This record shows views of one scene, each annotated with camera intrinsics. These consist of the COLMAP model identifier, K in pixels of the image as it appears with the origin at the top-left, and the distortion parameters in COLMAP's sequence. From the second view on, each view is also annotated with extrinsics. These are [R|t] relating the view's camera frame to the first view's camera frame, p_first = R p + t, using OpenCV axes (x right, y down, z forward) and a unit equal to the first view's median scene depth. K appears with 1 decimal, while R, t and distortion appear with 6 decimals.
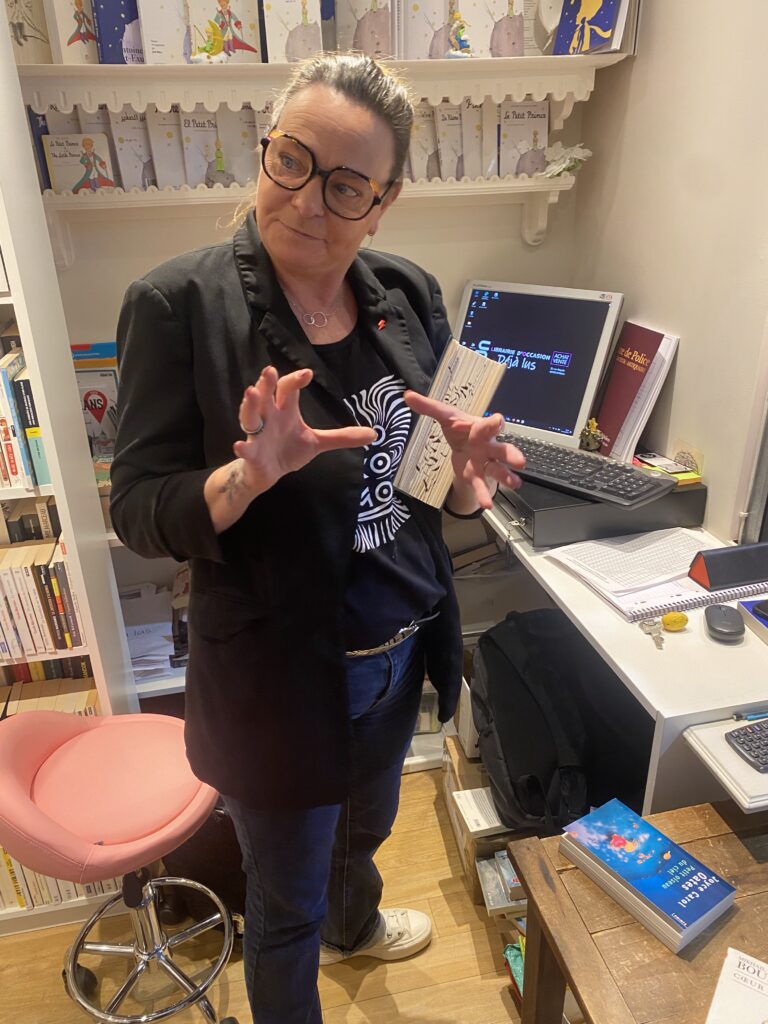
lens RADIAL K [[782.4, 0, 382.2], [0, 782.4, 513.9], [0, 0, 1]] dist [0.029717, -0.026232]
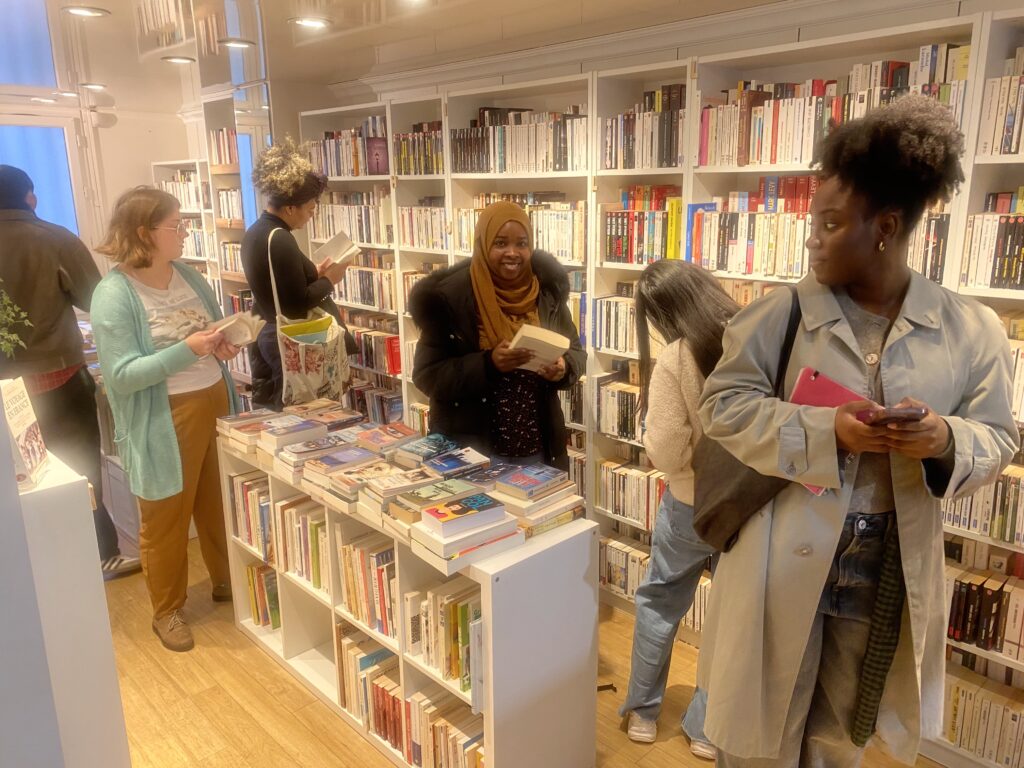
lens RADIAL K [[782.4, 0, 507.9], [0, 782.4, 377.5], [0, 0, 1]] dist [0.029717, -0.026232]
pose [[0.528497, 0.217587, -0.820577, 0.103493], [-0.356403, 0.934156, 0.018160, 0.175022], [0.770498, 0.282859, 0.571248, -0.504230]]
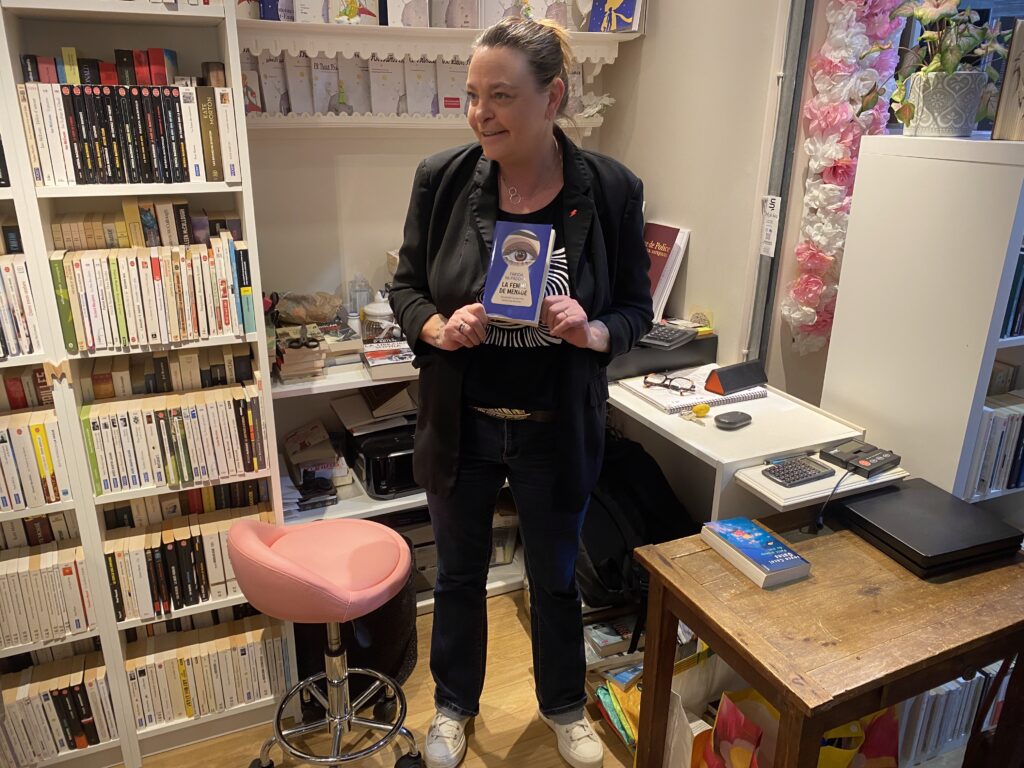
lens RADIAL K [[782.4, 0, 507.5], [0, 782.4, 380.6], [0, 0, 1]] dist [0.029717, -0.026232]
pose [[0.978359, -0.035127, 0.203909, -0.226309], [0.053275, 0.995023, -0.084204, 0.136075], [-0.199936, 0.093245, 0.975362, -0.259310]]
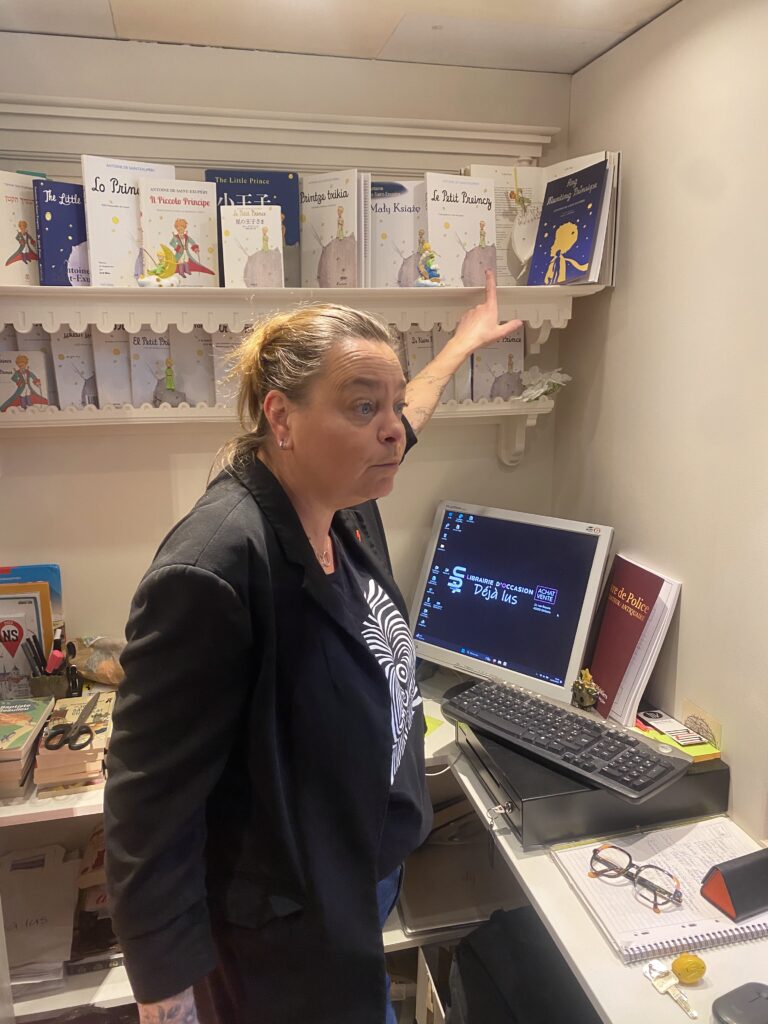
lens RADIAL K [[782.4, 0, 378.0], [0, 782.4, 501.1], [0, 0, 1]] dist [0.029717, -0.026232]
pose [[0.999658, 0.019413, 0.017534, 0.024413], [-0.014989, 0.974414, -0.224262, -0.110676], [-0.021439, 0.223922, 0.974371, 0.136720]]
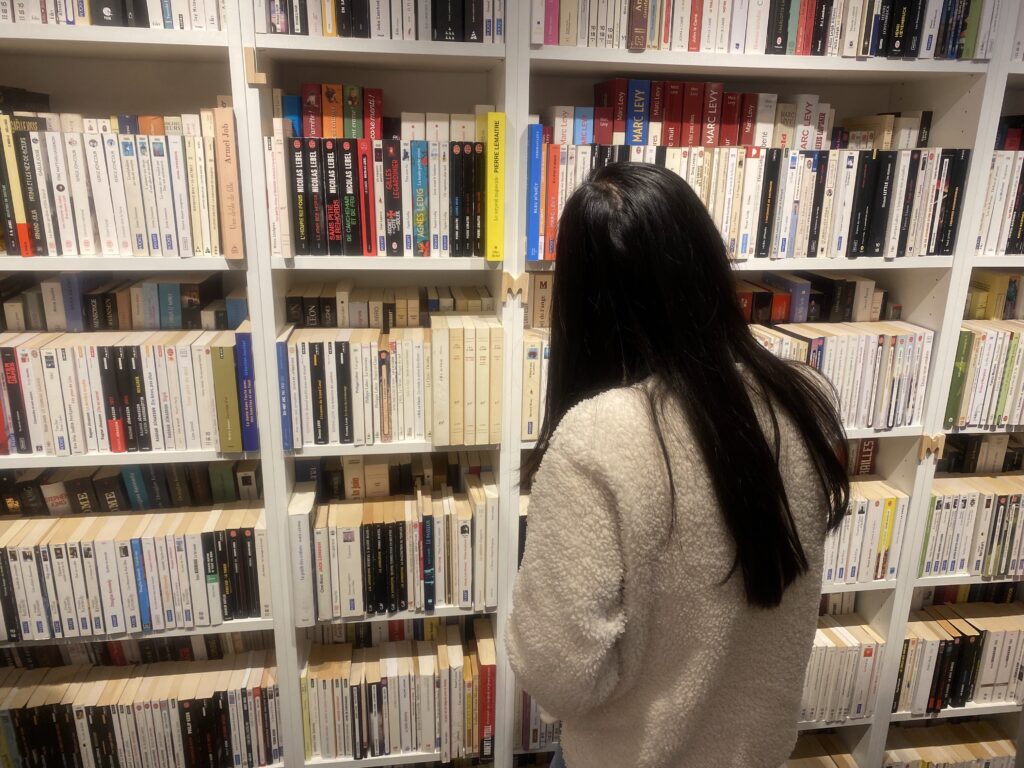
lens RADIAL K [[782.4, 0, 509.5], [0, 782.4, 378.4], [0, 0, 1]] dist [0.029717, -0.026232]
pose [[0.997227, 0.059430, -0.044788, -1.003888], [-0.065453, 0.986836, -0.147886, 0.105262], [0.035409, 0.150407, 0.987990, -0.145644]]
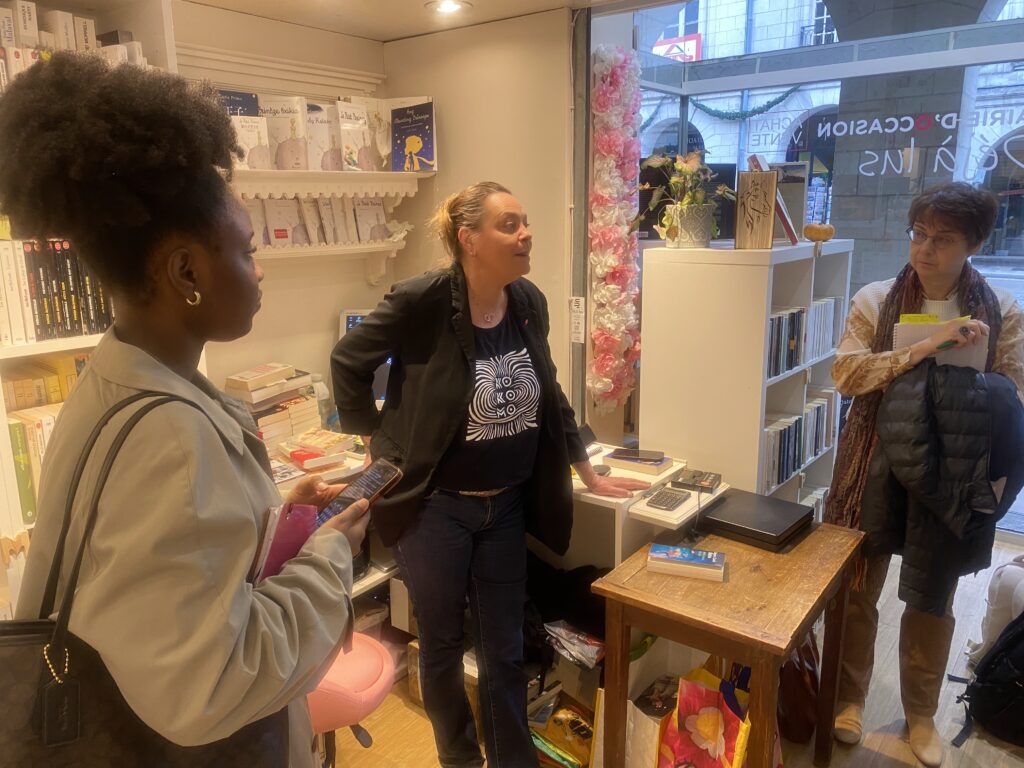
lens RADIAL K [[782.4, 0, 508.8], [0, 782.4, 378.0], [0, 0, 1]] dist [0.029717, -0.026232]
pose [[0.765778, -0.122897, 0.631252, -0.667744], [0.264545, 0.954875, -0.135019, 0.099986], [-0.586174, 0.270390, 0.763734, -0.245450]]
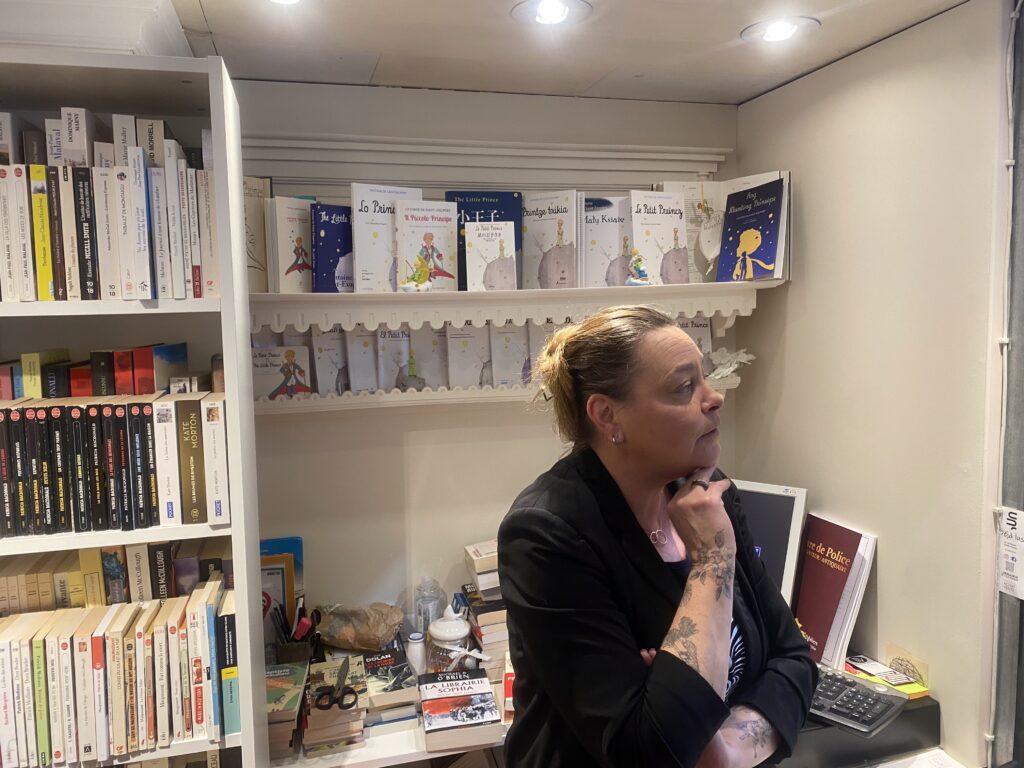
lens RADIAL K [[782.4, 0, 511.8], [0, 782.4, 369.2], [0, 0, 1]] dist [0.029717, -0.026232]
pose [[0.998479, 0.001135, 0.055118, -0.134488], [0.017852, 0.939263, -0.342733, -0.089789], [-0.052159, 0.343196, 0.937814, 0.020771]]
